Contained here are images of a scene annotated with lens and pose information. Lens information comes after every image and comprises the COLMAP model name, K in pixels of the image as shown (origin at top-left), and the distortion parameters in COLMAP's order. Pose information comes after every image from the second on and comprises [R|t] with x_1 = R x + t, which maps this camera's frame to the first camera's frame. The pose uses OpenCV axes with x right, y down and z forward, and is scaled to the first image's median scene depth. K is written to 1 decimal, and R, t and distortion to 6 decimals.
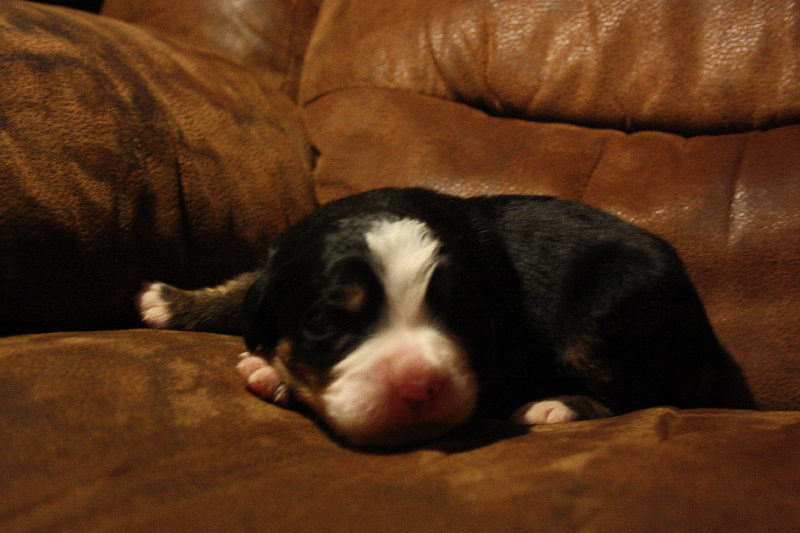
lens RADIAL K [[1201.9, 0, 385.7], [0, 1201.9, 265.8], [0, 0, 1]] dist [-0.034569, 0.138043]
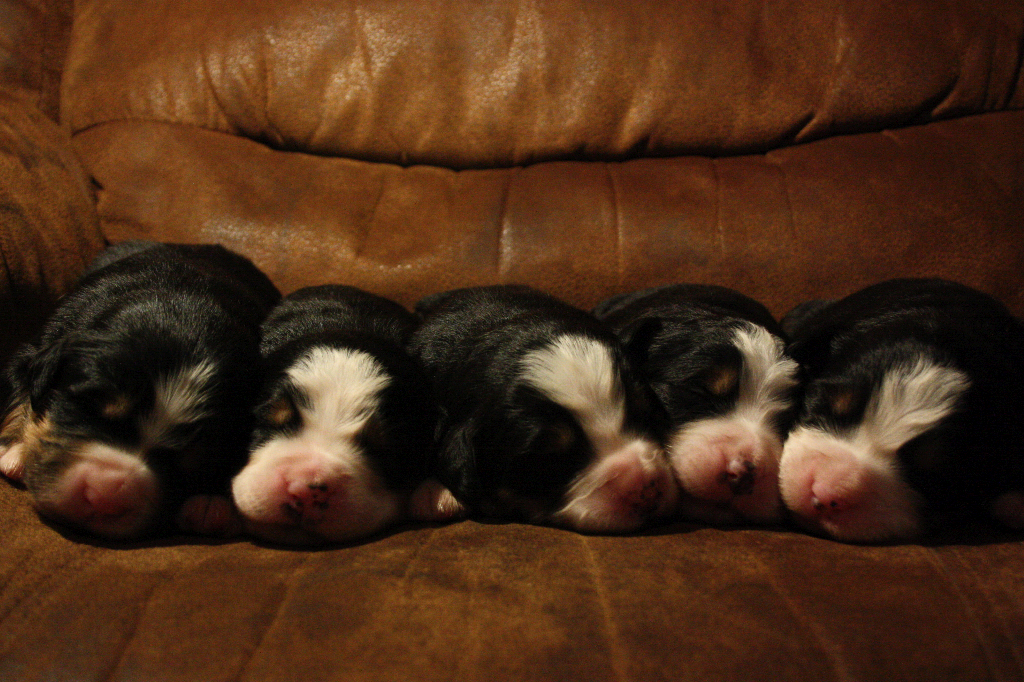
lens RADIAL K [[1513.5, 0, 512.0], [0, 1513.5, 341.0], [0, 0, 1]] dist [-0.034737, -0.000631]
pose [[0.953505, -0.061813, 0.294969, -0.118080], [0.035778, 0.995036, 0.092864, -0.077268], [-0.299245, -0.077993, 0.950983, -0.342372]]
